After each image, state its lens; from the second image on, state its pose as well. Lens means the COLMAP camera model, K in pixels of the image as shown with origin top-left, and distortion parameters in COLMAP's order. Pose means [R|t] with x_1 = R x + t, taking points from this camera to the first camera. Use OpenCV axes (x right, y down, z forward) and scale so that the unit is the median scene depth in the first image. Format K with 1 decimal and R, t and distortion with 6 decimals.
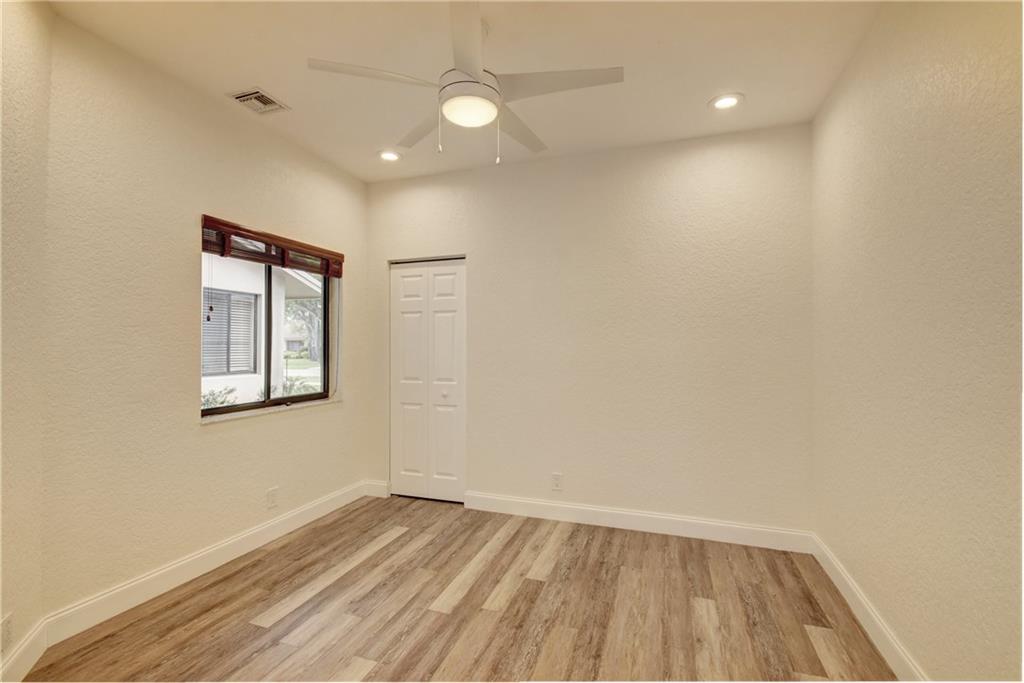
lens RADIAL K [[449.8, 0, 508.1], [0, 449.8, 343.5], [0, 0, 1]] dist [0.001438, -0.009446]
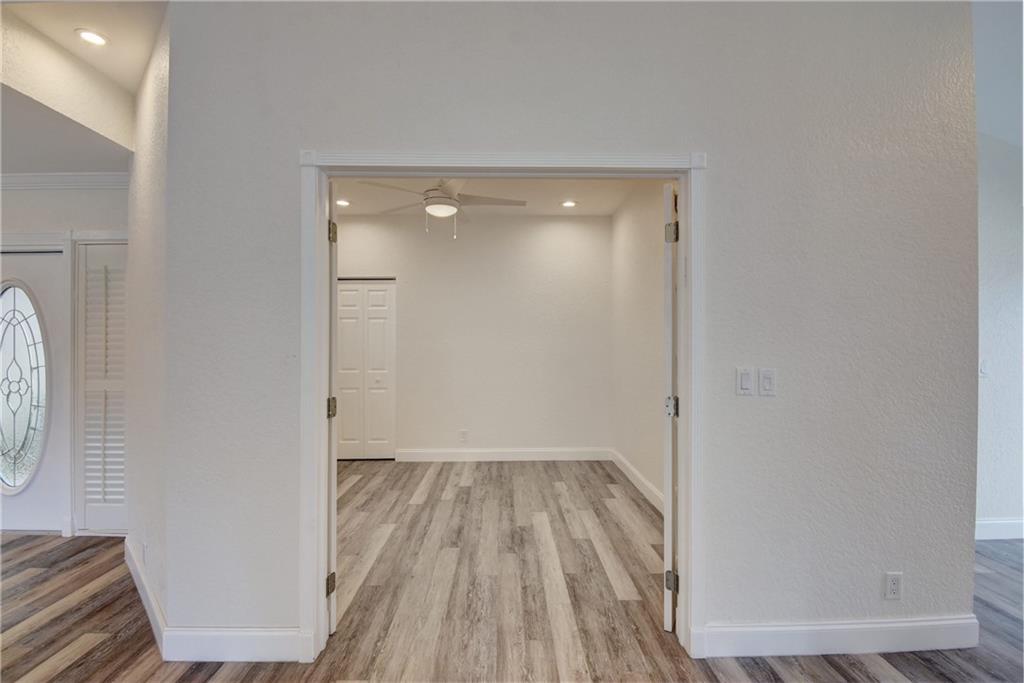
lens RADIAL K [[449.8, 0, 505.6], [0, 449.8, 346.1], [0, 0, 1]] dist [0.001438, -0.009446]
pose [[0.939389, -0.002547, 0.342844, -0.331120], [-0.001183, 0.999942, 0.010671, -0.004563], [-0.342852, -0.010430, 0.939332, -0.537499]]
